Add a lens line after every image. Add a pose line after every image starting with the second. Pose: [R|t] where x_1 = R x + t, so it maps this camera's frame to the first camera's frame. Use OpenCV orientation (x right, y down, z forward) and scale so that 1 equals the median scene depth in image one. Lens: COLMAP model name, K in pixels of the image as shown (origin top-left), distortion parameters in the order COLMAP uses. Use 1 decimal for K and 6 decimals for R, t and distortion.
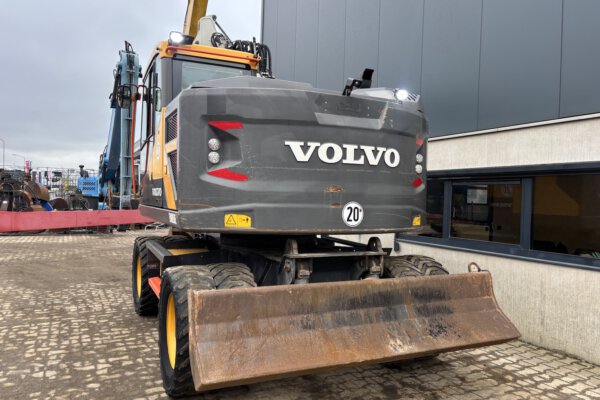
lens RADIAL K [[452.7, 0, 290.4], [0, 452.7, 202.6], [0, 0, 1]] dist [0.037100, -0.058050]
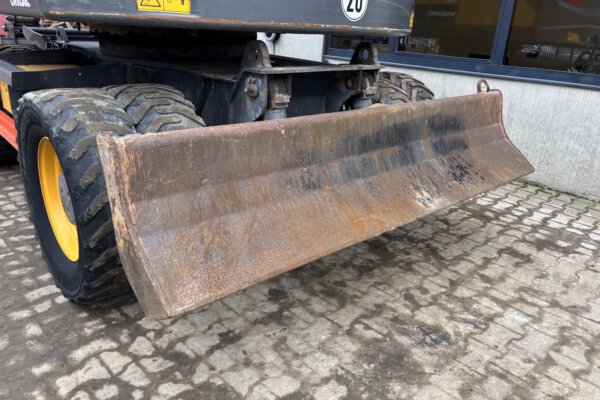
lens RADIAL K [[451.3, 0, 300.0], [0, 451.3, 200.0], [0, 0, 1]] dist [0.047634, -0.055064]
pose [[0.949609, -0.087467, 0.300984, -0.138331], [-0.027278, 0.933569, 0.357359, 0.060188], [-0.312246, -0.347562, 0.884140, 0.379244]]
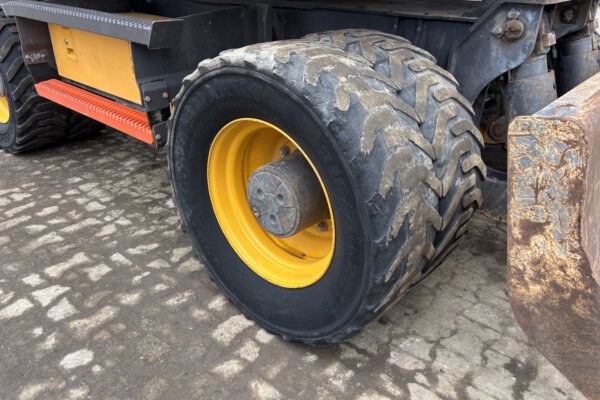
lens RADIAL K [[452.7, 0, 290.4], [0, 452.7, 202.6], [0, 0, 1]] dist [0.037100, -0.058050]
pose [[0.910408, -0.201156, 0.361514, -0.383100], [0.011199, 0.885497, 0.464510, 0.083581], [-0.413559, -0.418845, 0.808417, 0.652671]]
